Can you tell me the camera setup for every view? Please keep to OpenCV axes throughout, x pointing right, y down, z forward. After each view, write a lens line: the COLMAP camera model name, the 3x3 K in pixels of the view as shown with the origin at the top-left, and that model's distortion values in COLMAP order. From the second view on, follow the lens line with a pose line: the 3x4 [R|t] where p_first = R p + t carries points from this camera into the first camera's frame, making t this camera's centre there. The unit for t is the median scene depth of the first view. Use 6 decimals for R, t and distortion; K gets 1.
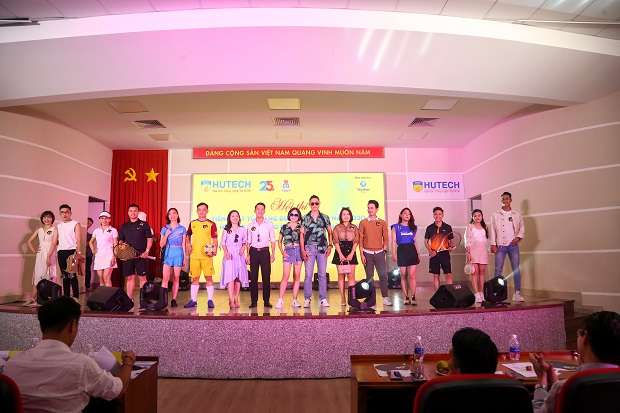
lens RADIAL K [[411.8, 0, 313.8], [0, 411.8, 207.8], [0, 0, 1]] dist [-0.119077, 0.063085]
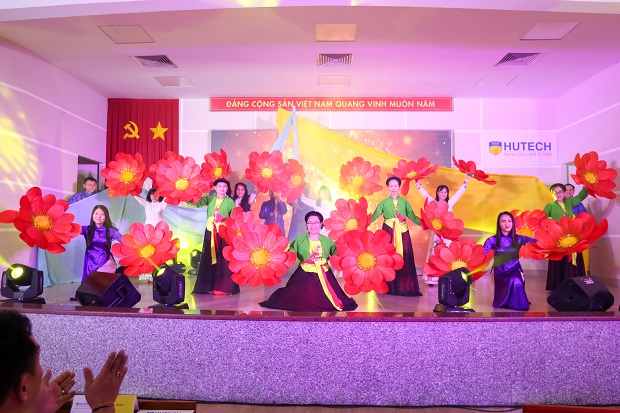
lens RADIAL K [[464.7, 0, 313.6], [0, 464.7, 207.5], [0, 0, 1]] dist [-0.029999, 0.065894]
pose [[0.998847, 0.013029, -0.046197, -0.051731], [-0.010302, 0.998218, 0.058781, 0.012744], [0.046881, -0.058237, 0.997201, 0.095650]]
